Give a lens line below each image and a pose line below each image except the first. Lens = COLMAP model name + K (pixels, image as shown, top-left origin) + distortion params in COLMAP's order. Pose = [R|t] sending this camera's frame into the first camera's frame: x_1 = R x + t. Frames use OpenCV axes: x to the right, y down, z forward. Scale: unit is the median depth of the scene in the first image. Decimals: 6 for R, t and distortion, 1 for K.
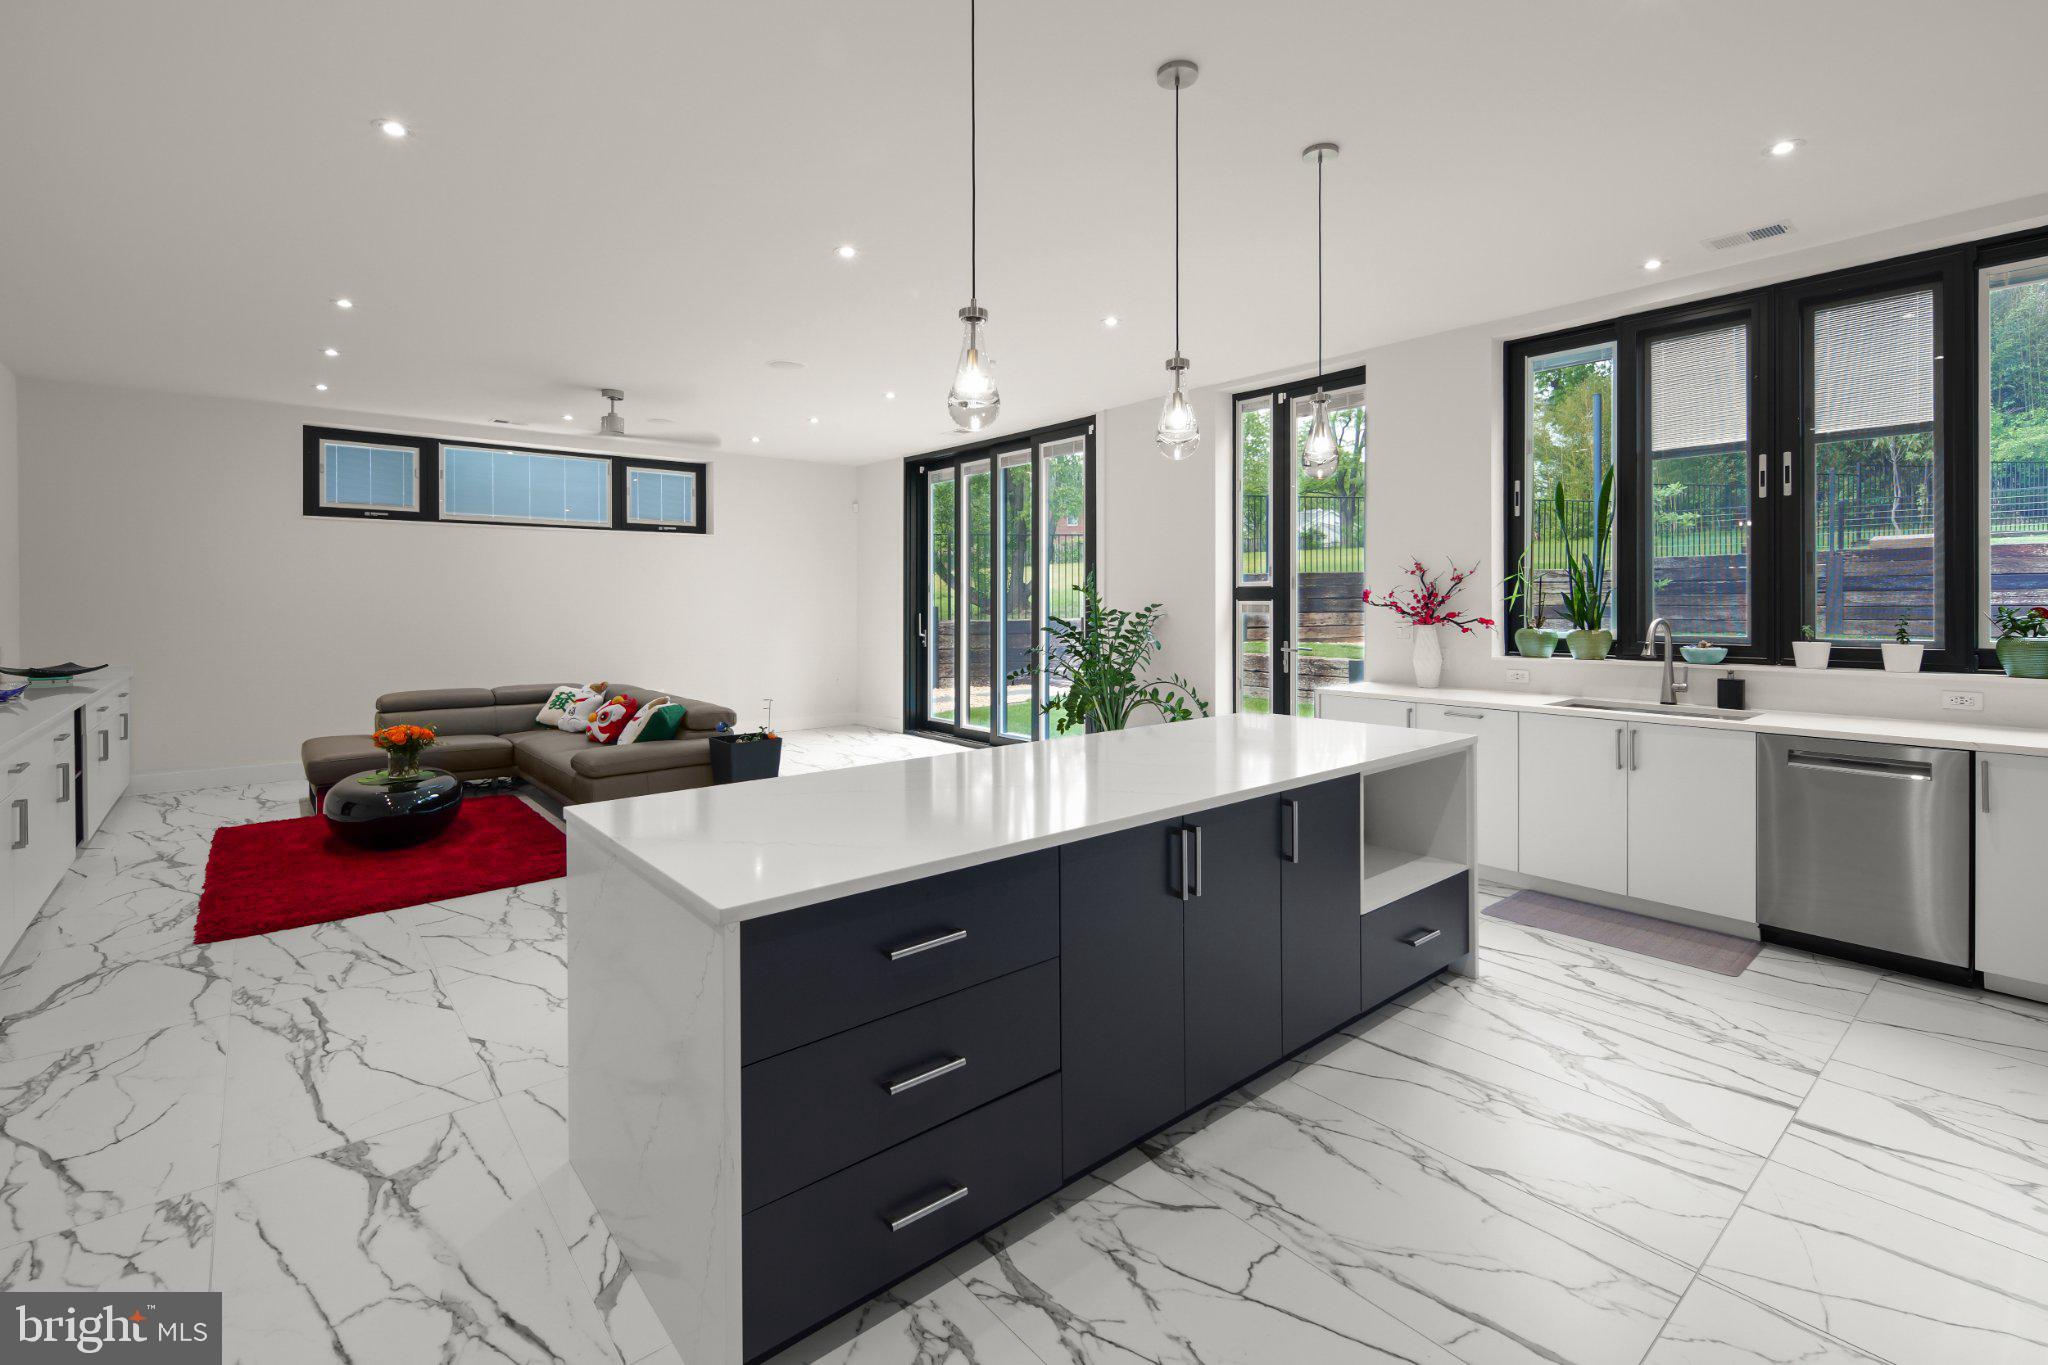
lens RADIAL K [[905.0, 0, 1027.4], [0, 905.0, 598.1], [0, 0, 1]] dist [0.010213, -0.005368]
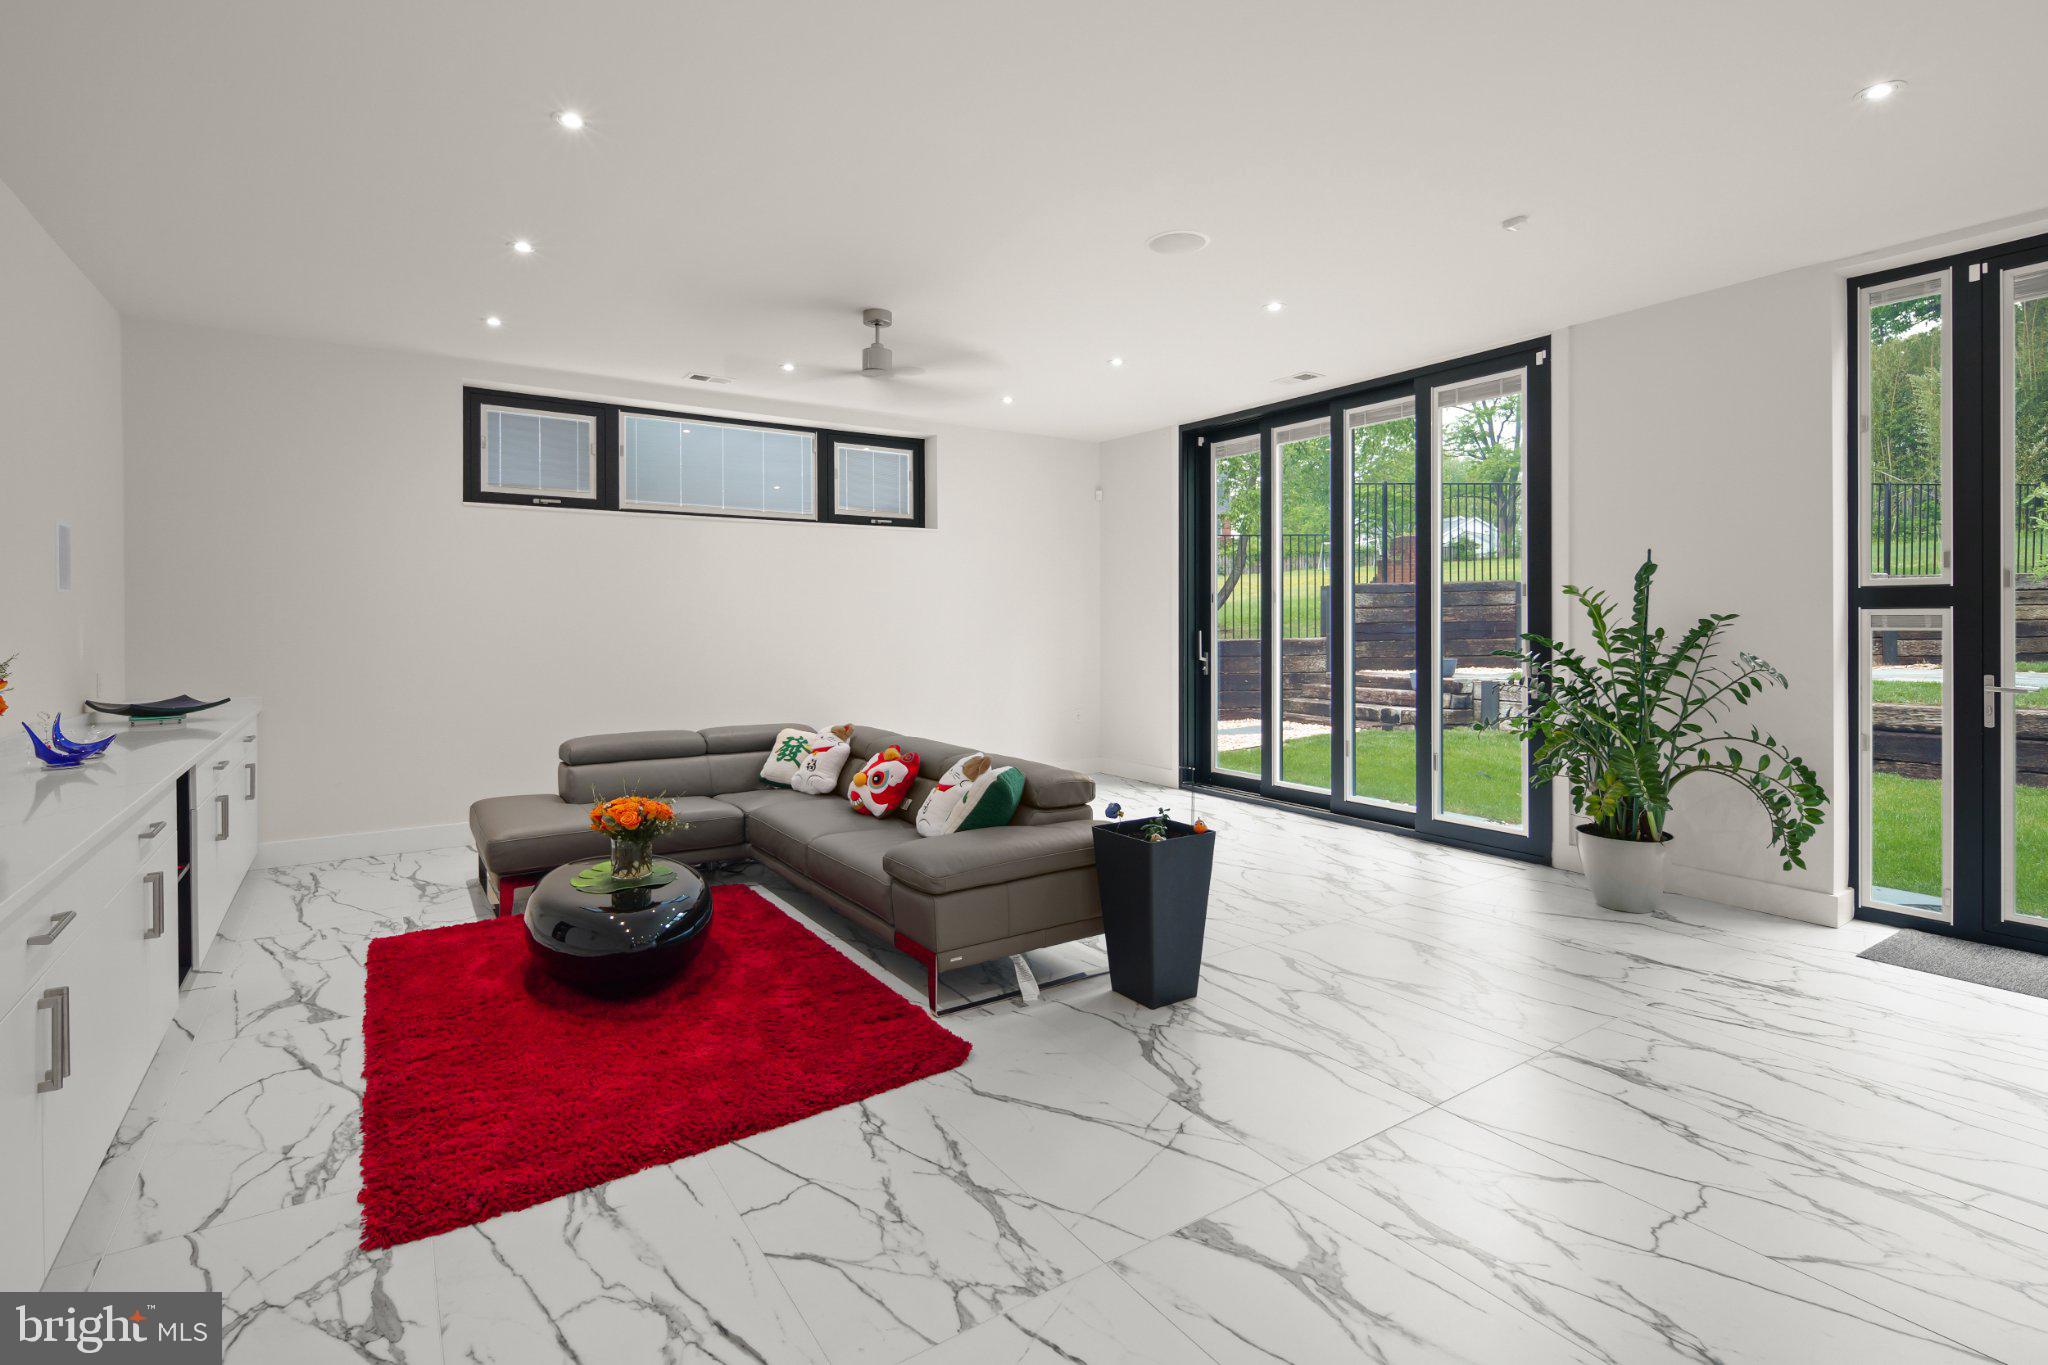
lens RADIAL K [[953.7, 0, 1012.8], [0, 953.7, 614.6], [0, 0, 1]] dist [0.001043, -0.000258]
pose [[0.993745, -0.001812, -0.111655, -0.254396], [0.001542, 0.999996, -0.002497, 0.007107], [0.111659, 0.002309, 0.993744, 0.261034]]
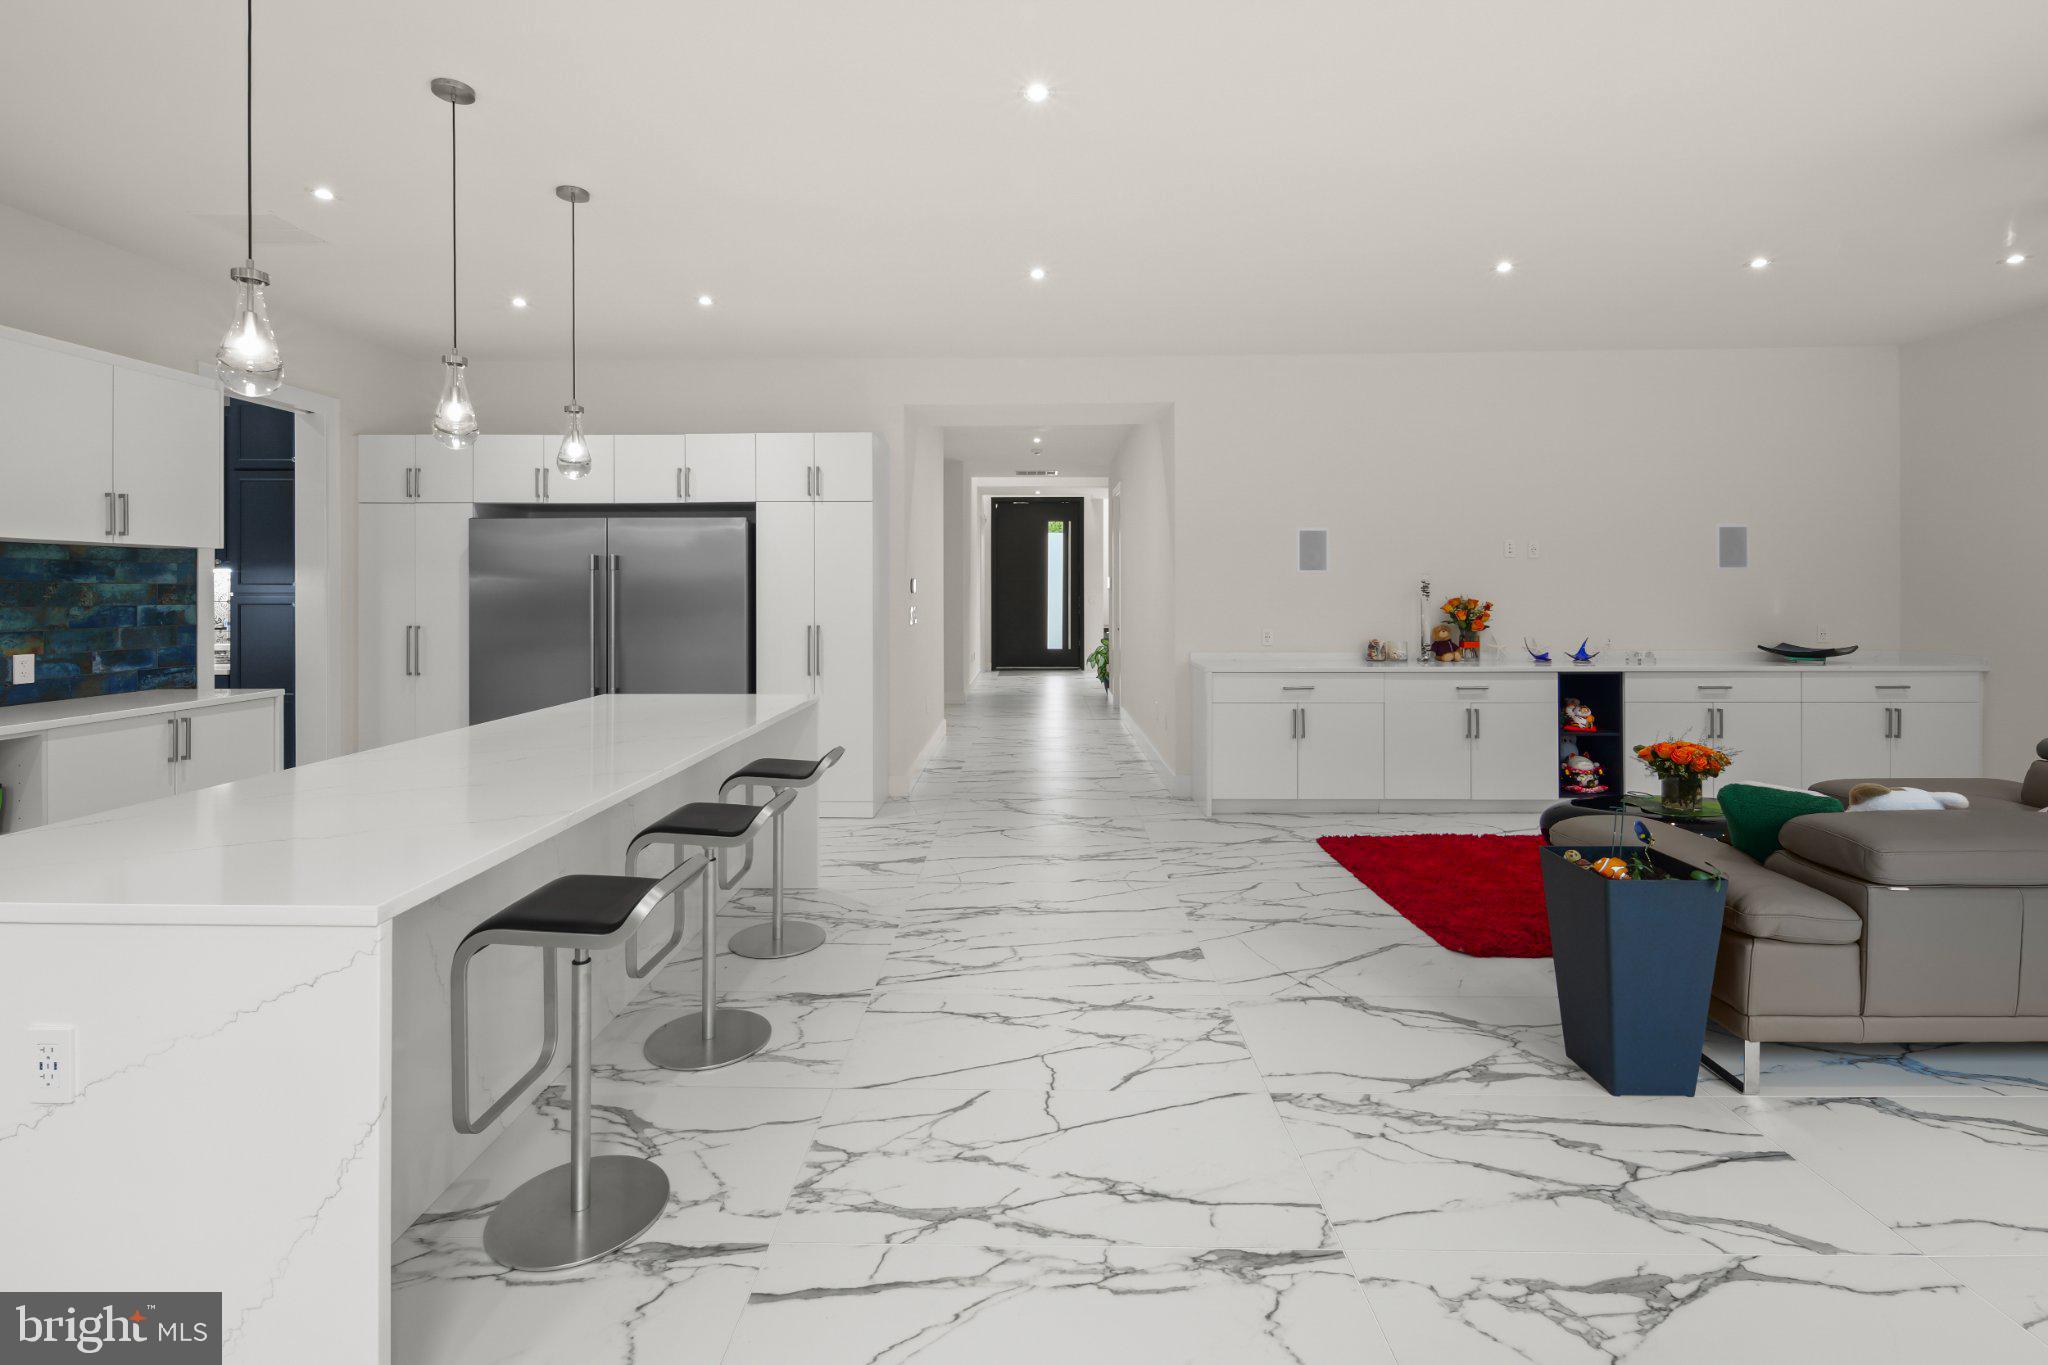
lens RADIAL K [[905.0, 0, 1027.4], [0, 905.0, 598.1], [0, 0, 1]] dist [0.010213, -0.005368]
pose [[-0.643537, 0.010869, -0.765338, 0.197582], [0.002997, 0.999927, 0.011680, 0.004280], [0.765409, 0.005223, -0.643523, 0.809605]]
